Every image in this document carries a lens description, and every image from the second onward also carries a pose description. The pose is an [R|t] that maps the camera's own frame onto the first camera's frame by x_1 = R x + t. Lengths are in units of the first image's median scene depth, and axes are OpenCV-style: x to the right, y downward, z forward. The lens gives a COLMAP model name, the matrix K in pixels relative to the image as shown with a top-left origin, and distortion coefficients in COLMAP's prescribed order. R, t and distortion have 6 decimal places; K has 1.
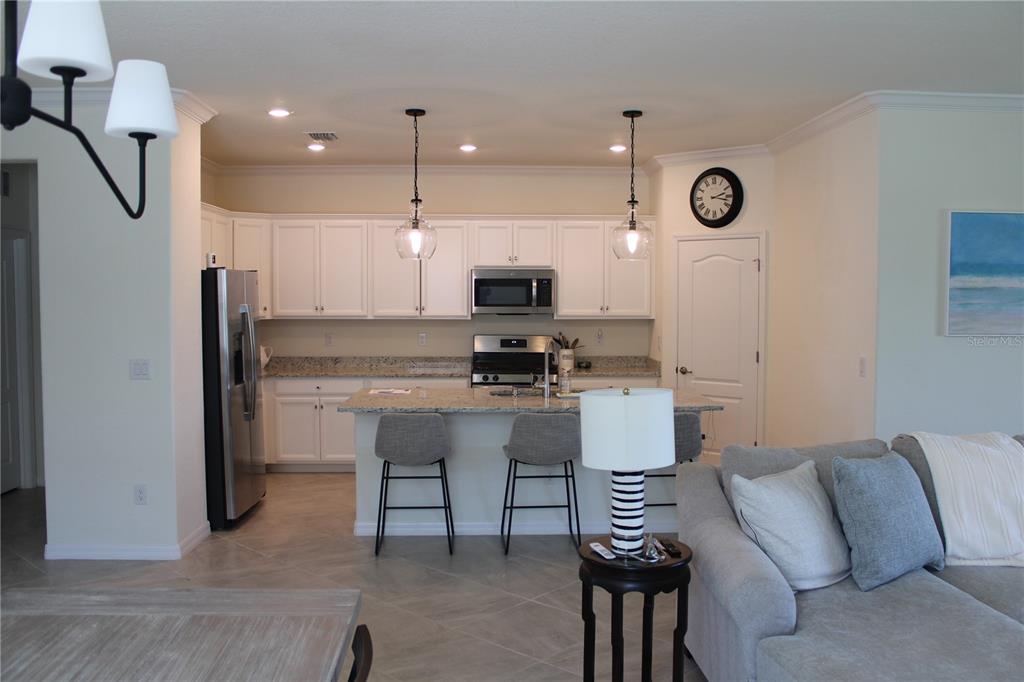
lens RADIAL K [[852.8, 0, 521.8], [0, 852.8, 346.0], [0, 0, 1]] dist [-0.117229, 0.015055]
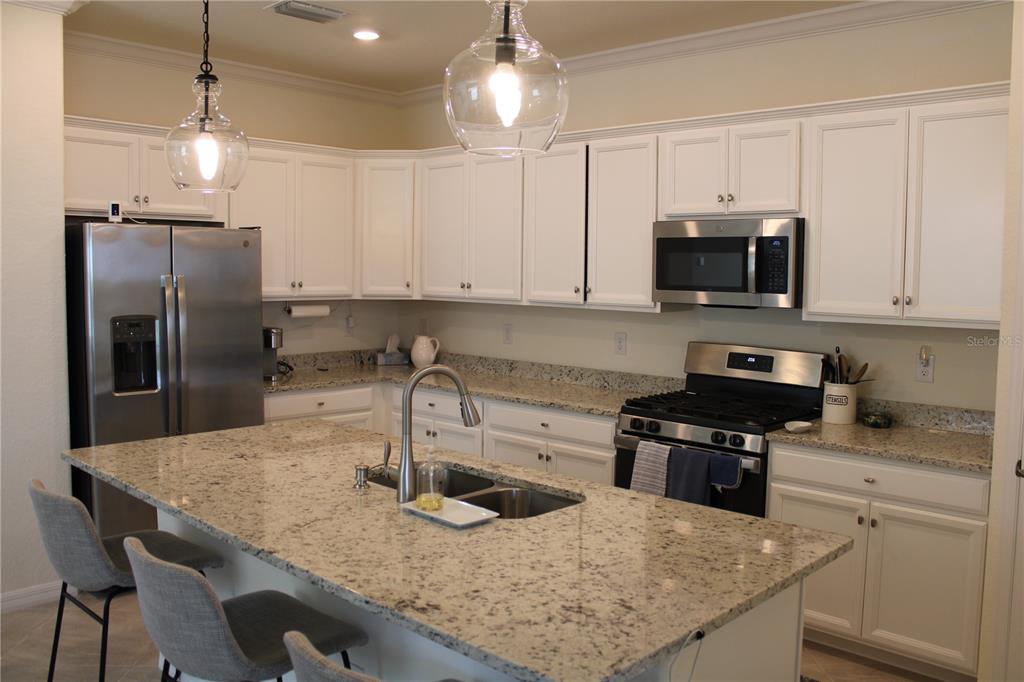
lens RADIAL K [[852.8, 0, 532.4], [0, 852.8, 332.5], [0, 0, 1]] dist [-0.117229, 0.015055]
pose [[0.707799, 0.058909, -0.703953, 0.283763], [-0.055902, 0.998063, 0.027314, -0.030532], [0.704198, 0.020020, 0.709721, 0.580143]]
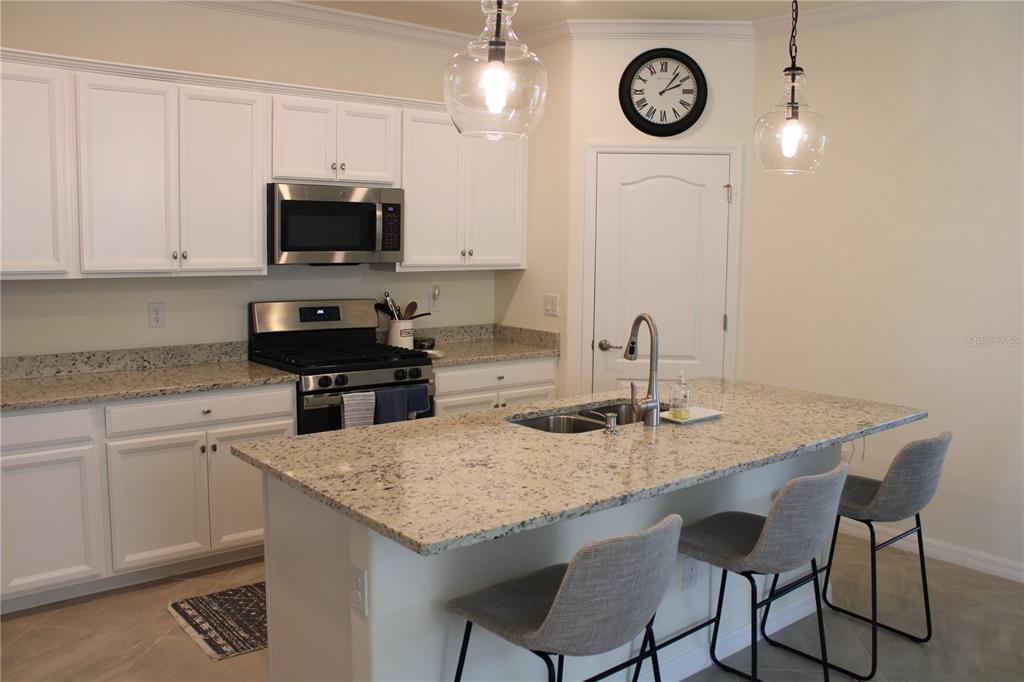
lens RADIAL K [[852.8, 0, 514.3], [0, 852.8, 335.7], [0, 0, 1]] dist [-0.117229, 0.015055]
pose [[0.798520, -0.058462, 0.599123, -0.273105], [0.025774, 0.997681, 0.063001, -0.023391], [-0.601416, -0.034865, 0.798175, 0.494546]]
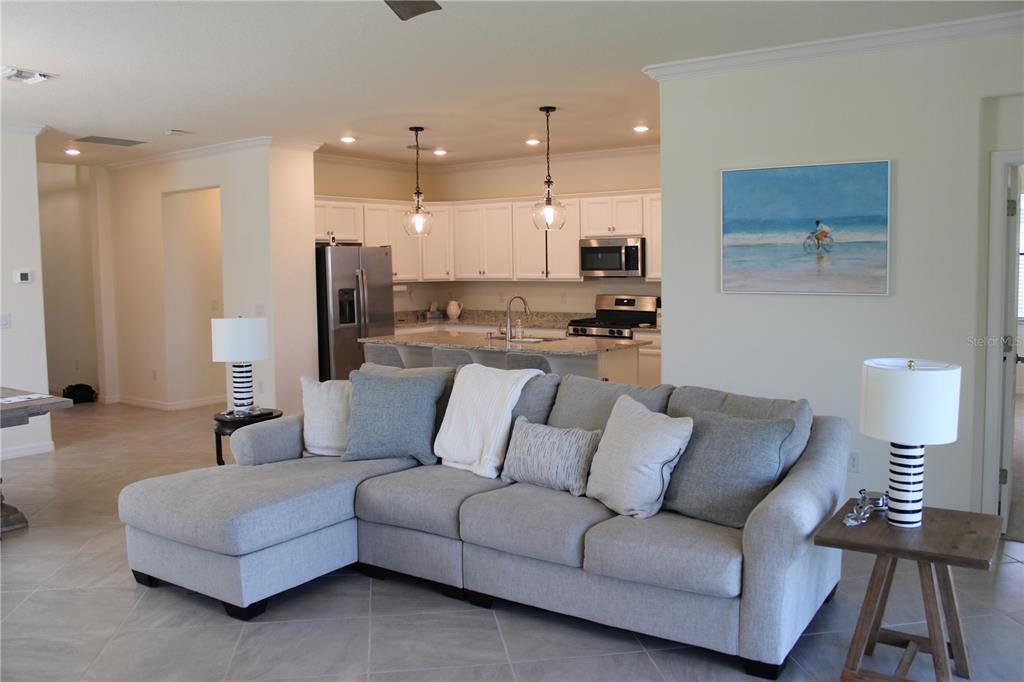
lens RADIAL K [[852.8, 0, 538.4], [0, 852.8, 330.3], [0, 0, 1]] dist [-0.117229, 0.015055]
pose [[0.792595, 0.033857, -0.608808, 0.650946], [-0.023194, 0.999409, 0.025384, 0.008837], [0.609307, -0.005998, 0.792911, 0.016266]]
